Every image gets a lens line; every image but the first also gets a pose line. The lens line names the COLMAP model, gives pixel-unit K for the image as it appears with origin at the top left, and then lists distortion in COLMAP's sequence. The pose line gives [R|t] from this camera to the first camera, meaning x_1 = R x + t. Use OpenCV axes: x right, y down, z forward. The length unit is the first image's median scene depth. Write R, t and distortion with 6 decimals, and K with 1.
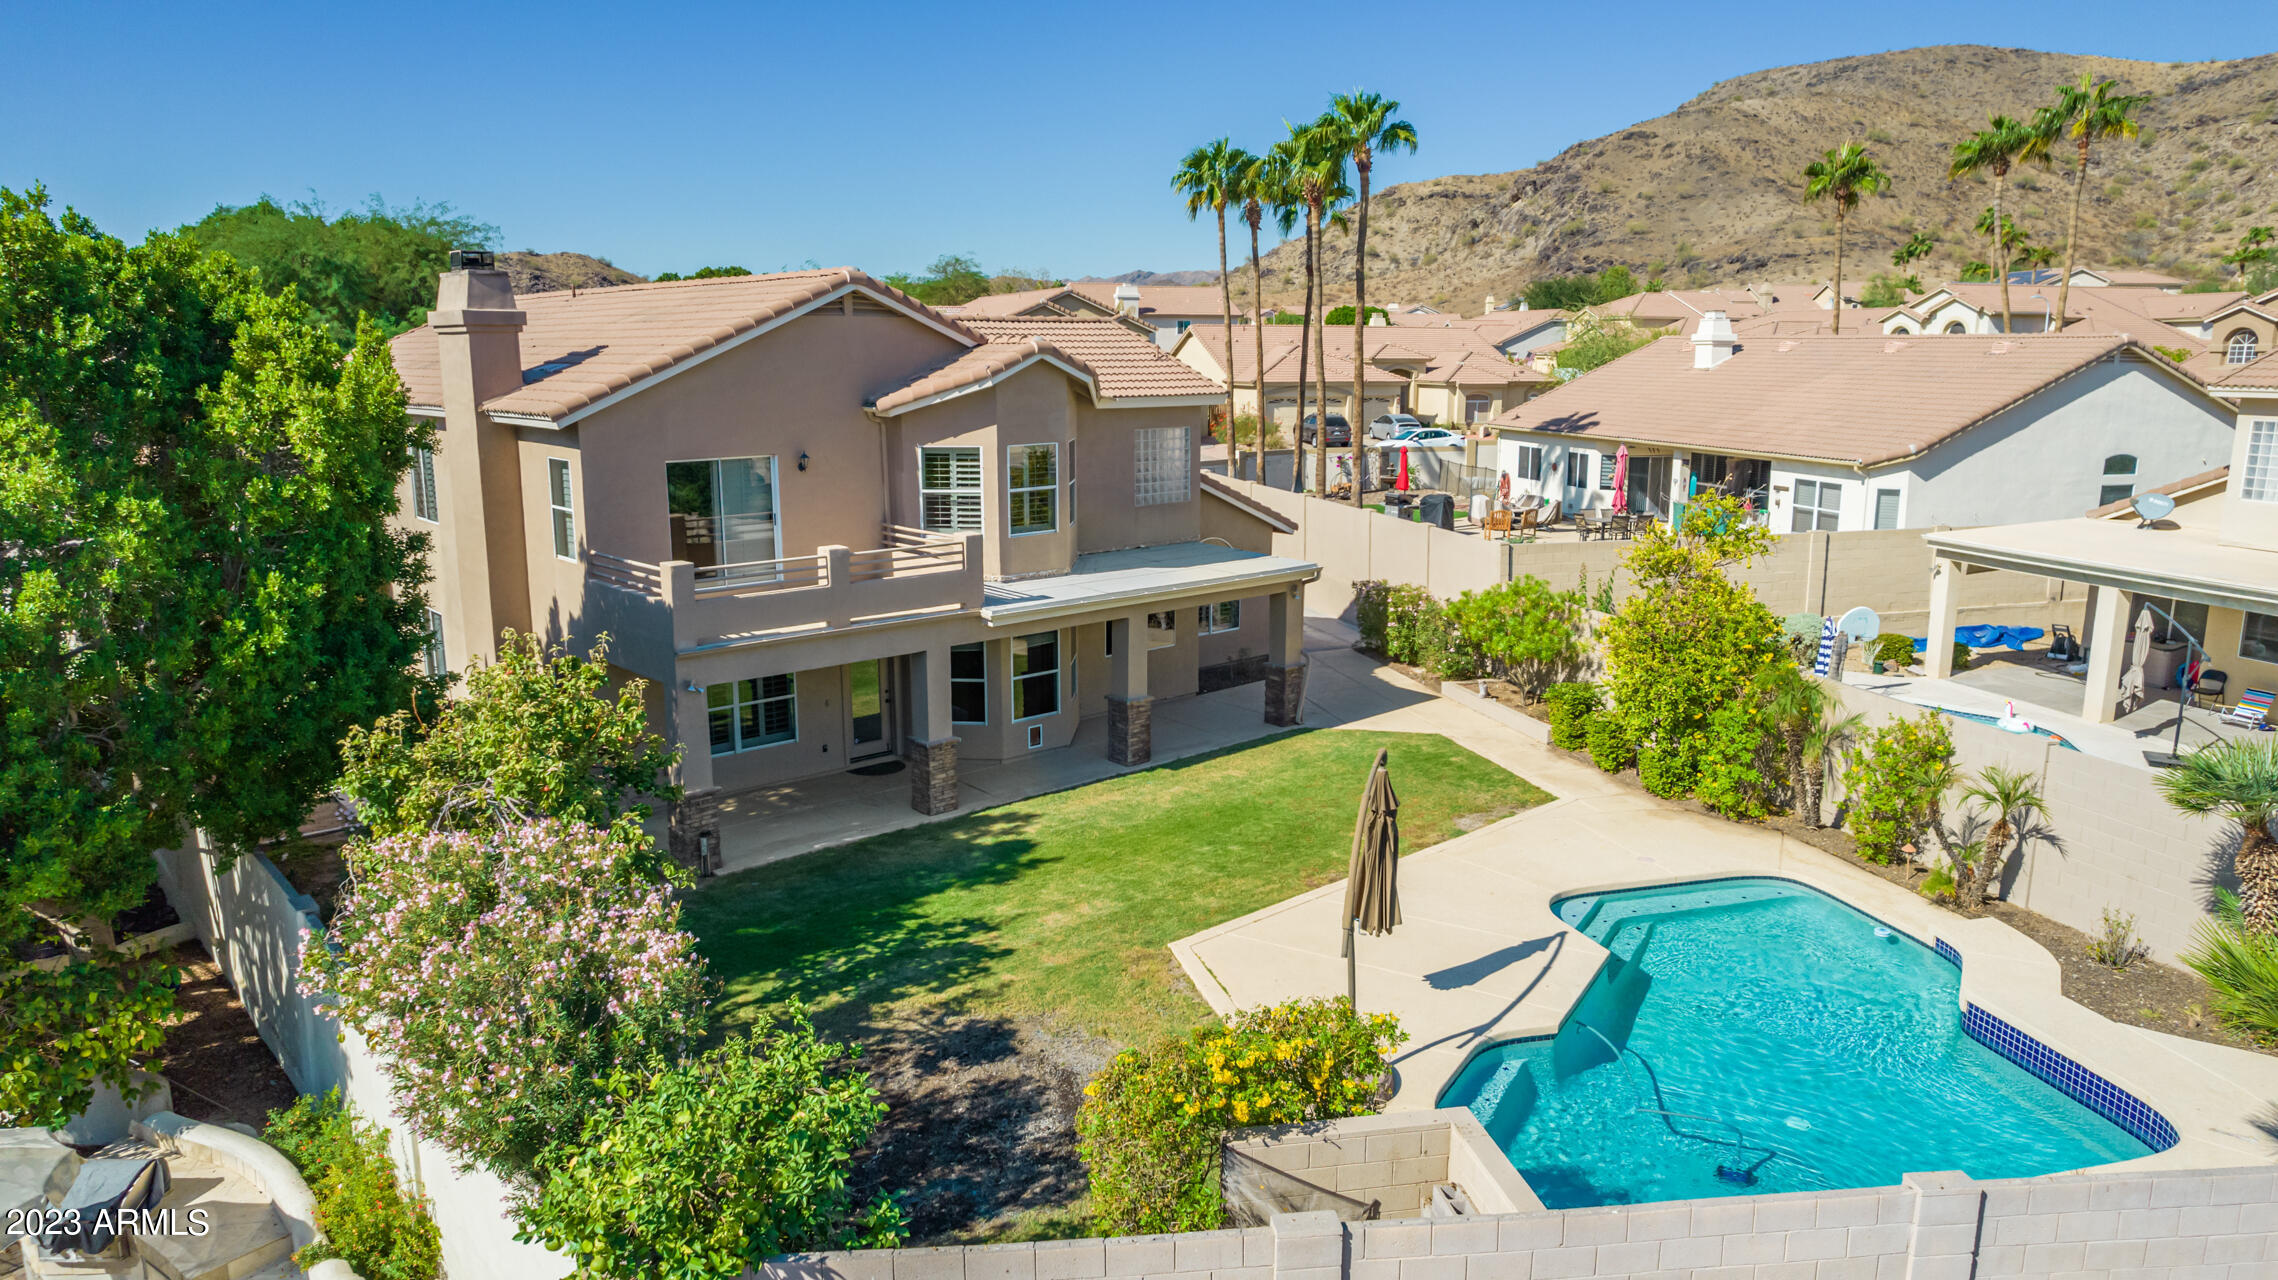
lens RADIAL K [[1456.4, 0, 1139.0], [0, 1456.4, 640.0], [0, 0, 1]] dist [-0.080923, 0.071831]
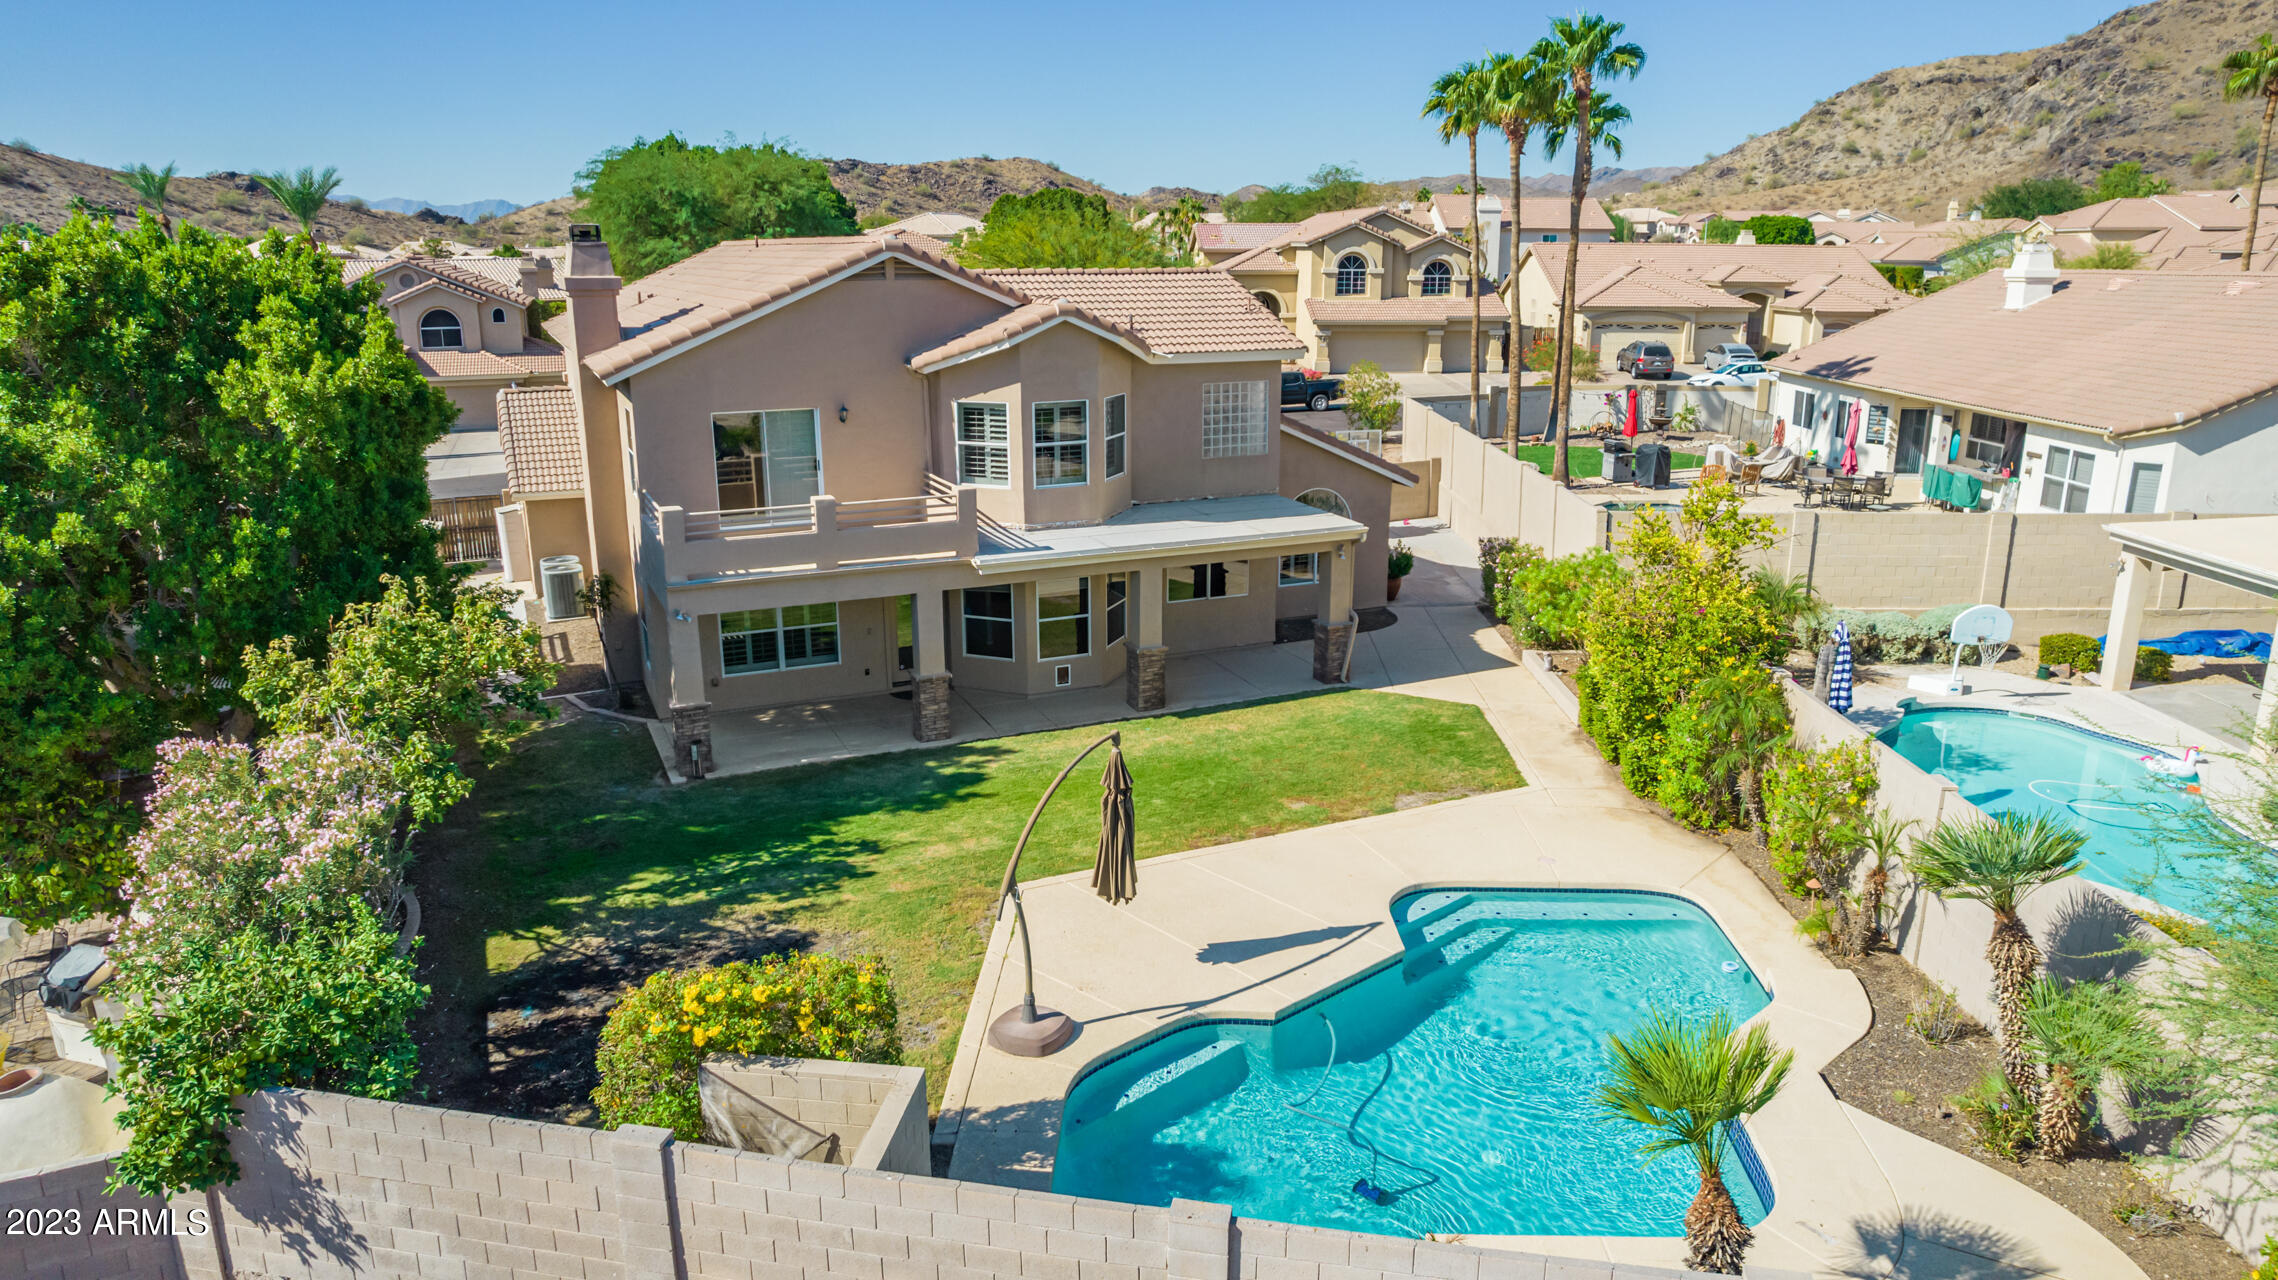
lens RADIAL K [[1456.4, 0, 1139.0], [0, 1456.4, 640.0], [0, 0, 1]] dist [-0.080923, 0.071831]
pose [[0.954967, 0.075067, -0.287061, 0.196312], [-0.056142, 0.995706, 0.073609, -0.028228], [0.291353, -0.054178, 0.955080, -0.000586]]
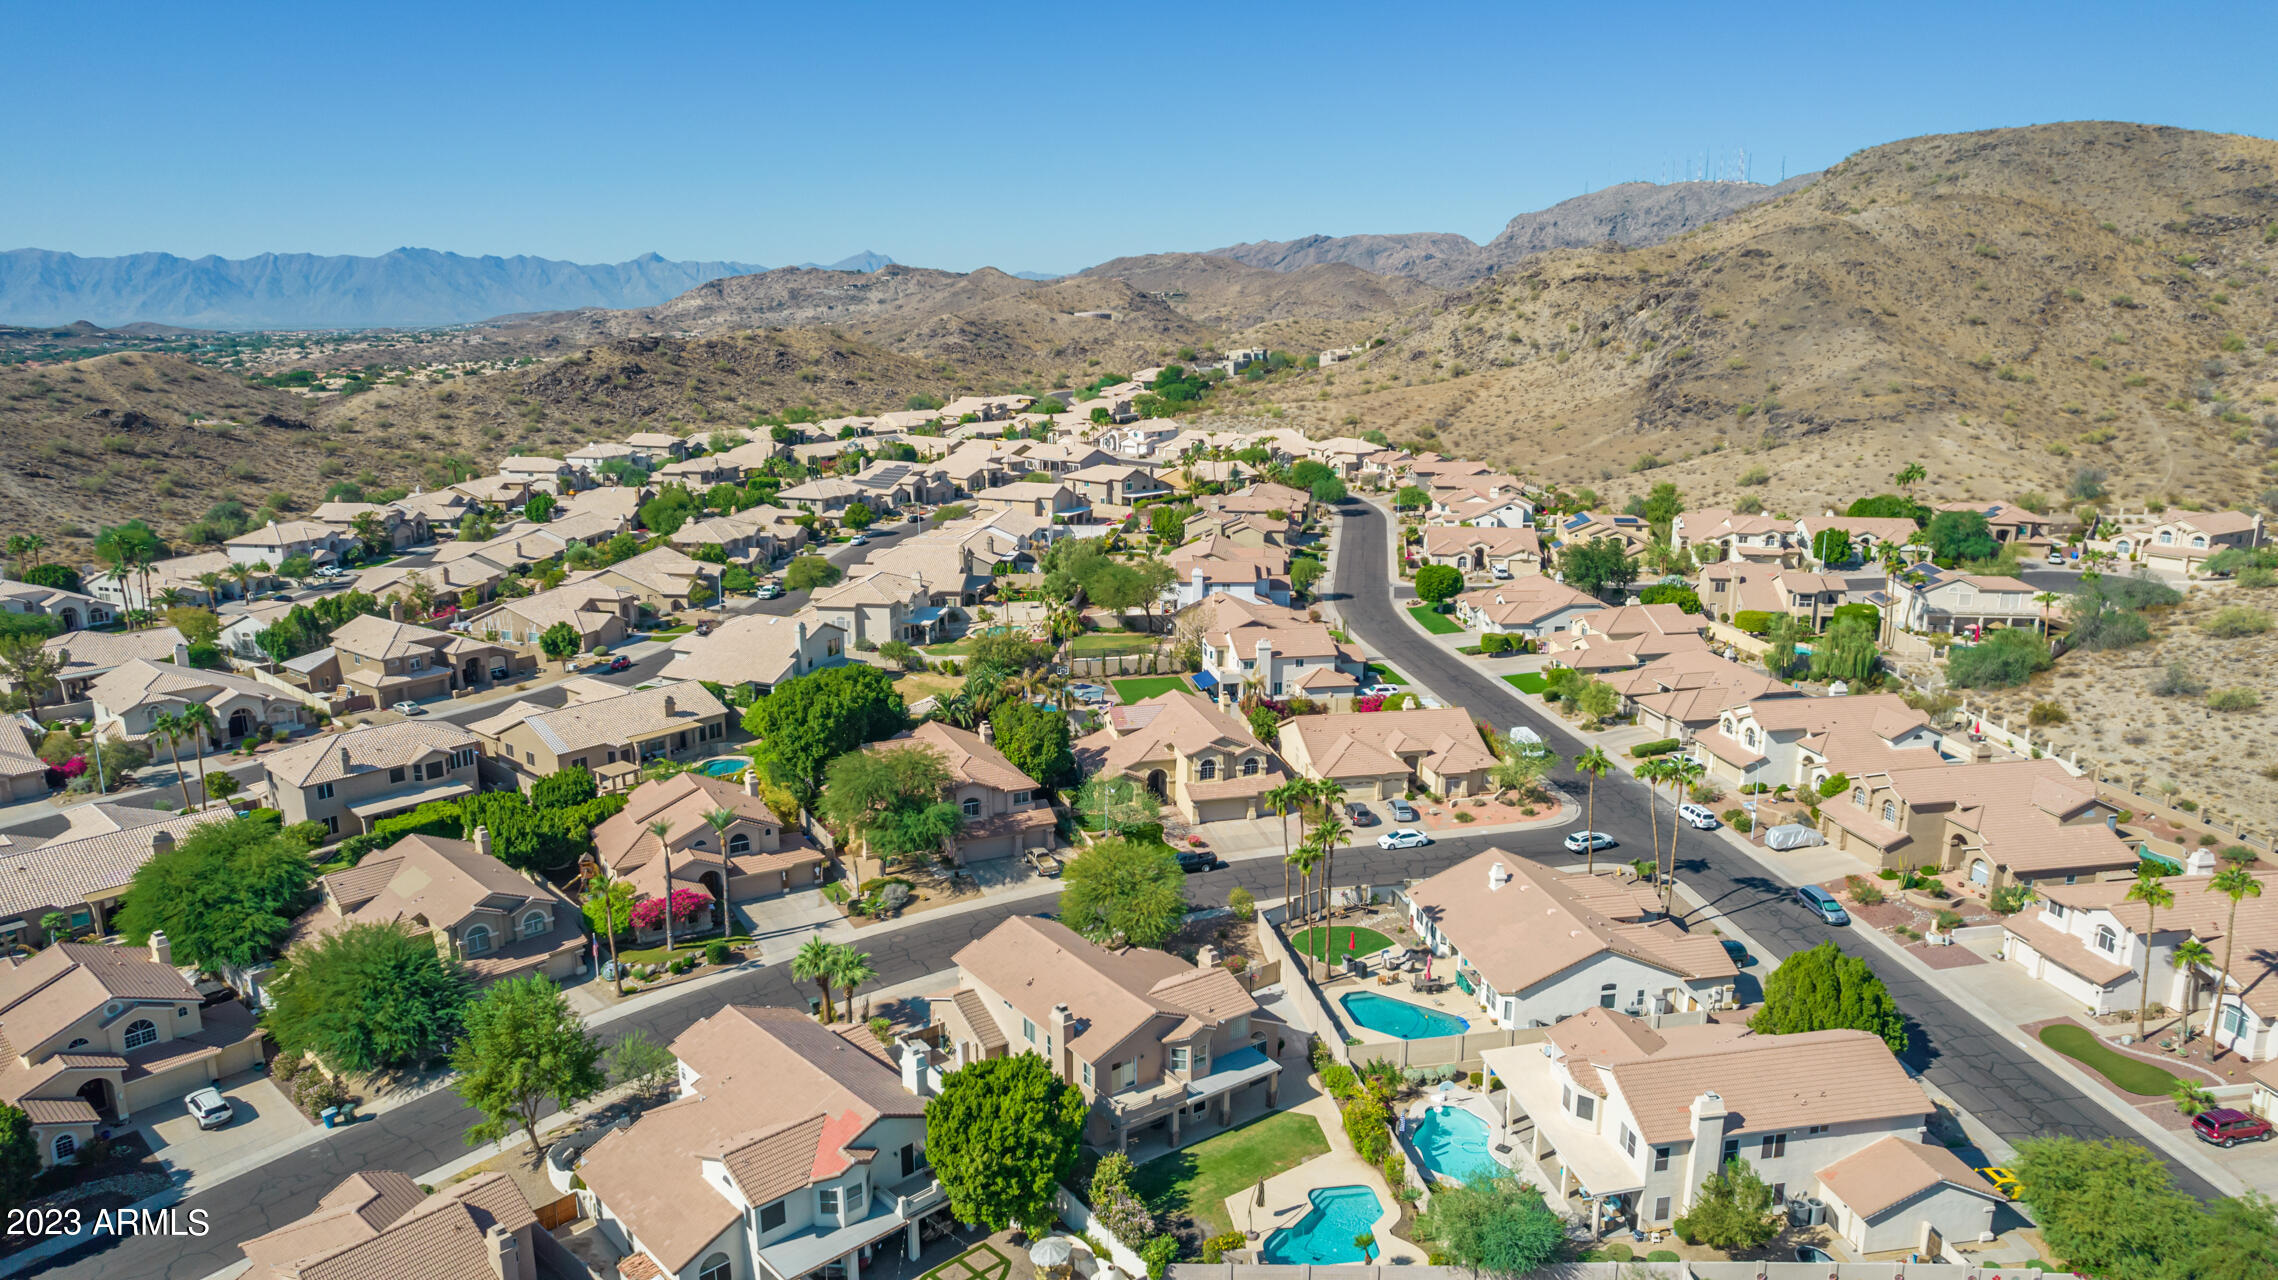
lens RADIAL K [[1456.4, 0, 1139.0], [0, 1456.4, 640.0], [0, 0, 1]] dist [-0.080923, 0.071831]
pose [[0.992995, 0.025385, -0.115397, 0.117483], [-0.021781, 0.999238, 0.032383, -0.868566], [0.116131, -0.029643, 0.992791, -1.811194]]
